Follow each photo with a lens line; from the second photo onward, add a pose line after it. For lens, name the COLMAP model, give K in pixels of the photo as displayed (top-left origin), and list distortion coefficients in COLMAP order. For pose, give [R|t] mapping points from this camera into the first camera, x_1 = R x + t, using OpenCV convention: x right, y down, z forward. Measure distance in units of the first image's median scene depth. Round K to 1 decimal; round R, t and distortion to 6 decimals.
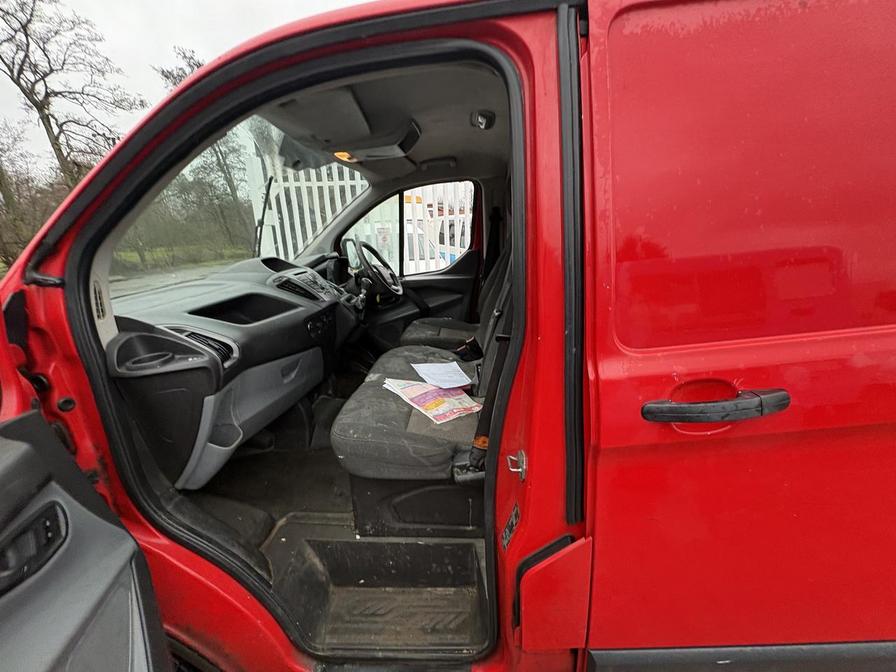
lens RADIAL K [[357.0, 0, 448.0], [0, 357.0, 336.0], [0, 0, 1]] dist [0.001498, 0.000282]
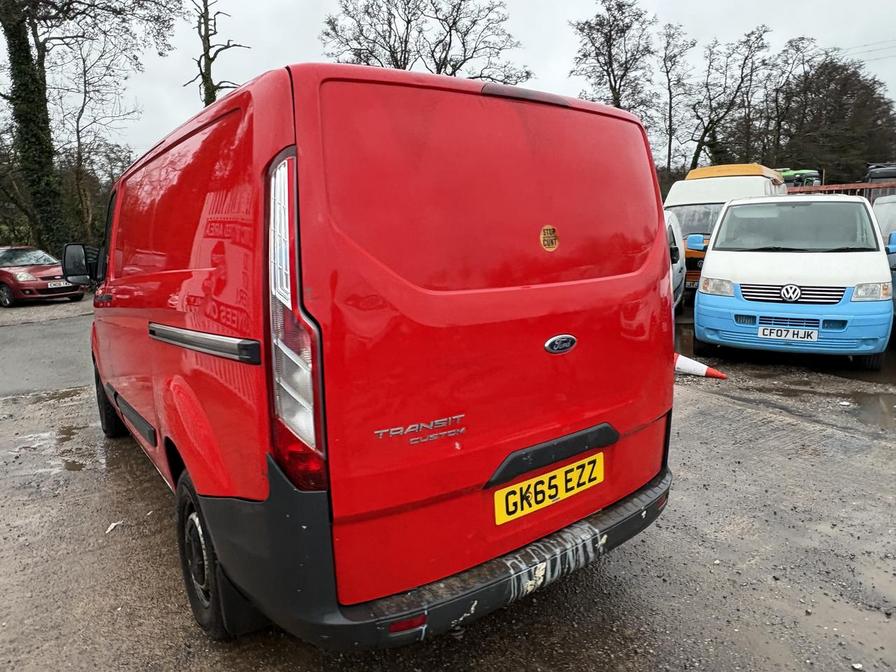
lens RADIAL K [[581.0, 0, 450.0], [0, 581.0, 330.6], [0, 0, 1]] dist [0.002382, -0.001900]
pose [[0.635634, 0.158071, -0.755634, 1.853544], [-0.217380, 0.975855, 0.021281, -0.087230], [0.740753, 0.150733, 0.654648, -0.036112]]
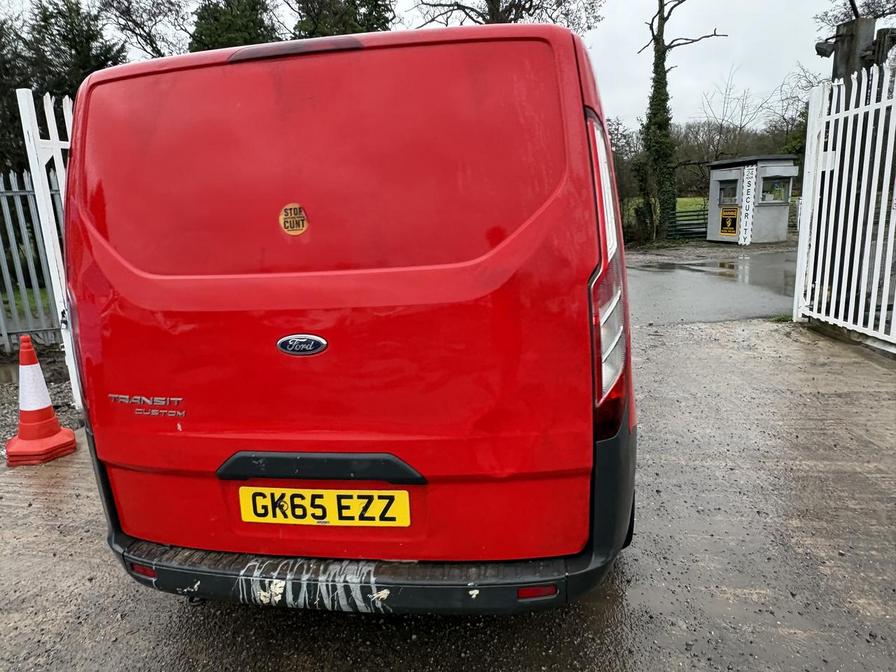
lens RADIAL K [[579.4, 0, 448.0], [0, 579.4, 336.0], [0, 0, 1]] dist [-0.000420, 0.002535]
pose [[-0.102774, 0.249951, -0.962789, 1.987873], [-0.218683, 0.938556, 0.267003, -0.325166], [0.970369, 0.237986, -0.041799, 0.838523]]
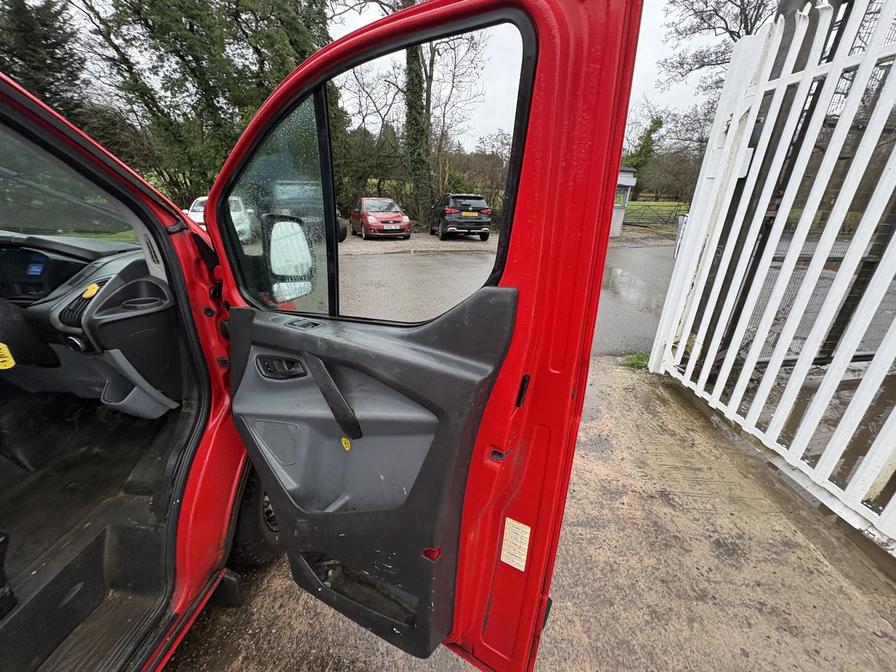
lens RADIAL K [[356.7, 0, 448.0], [0, 356.7, 336.0], [0, 0, 1]] dist [-0.001039, 0.000198]
pose [[0.005006, 0.407480, -0.913200, 0.206515], [-0.301475, 0.871338, 0.387148, -0.439674], [0.953461, 0.273369, 0.127207, 1.389754]]
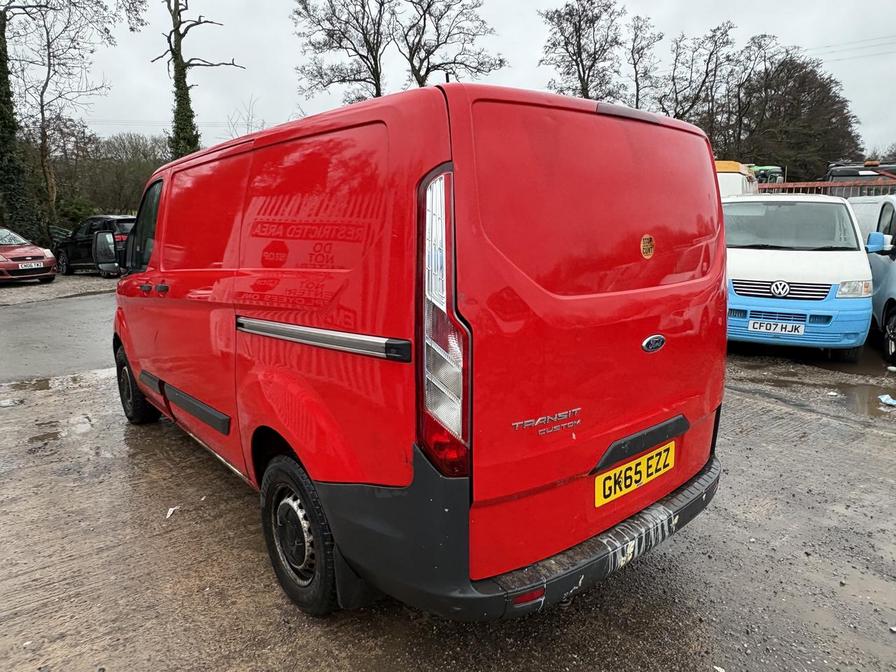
lens RADIAL K [[580.7, 0, 441.6], [0, 580.7, 330.6], [0, 0, 1]] dist [0.000435, 0.000614]
pose [[0.674347, 0.184169, -0.715079, 1.751591], [-0.230325, 0.972545, 0.033274, -0.057914], [0.701575, 0.142262, 0.698251, -0.246793]]
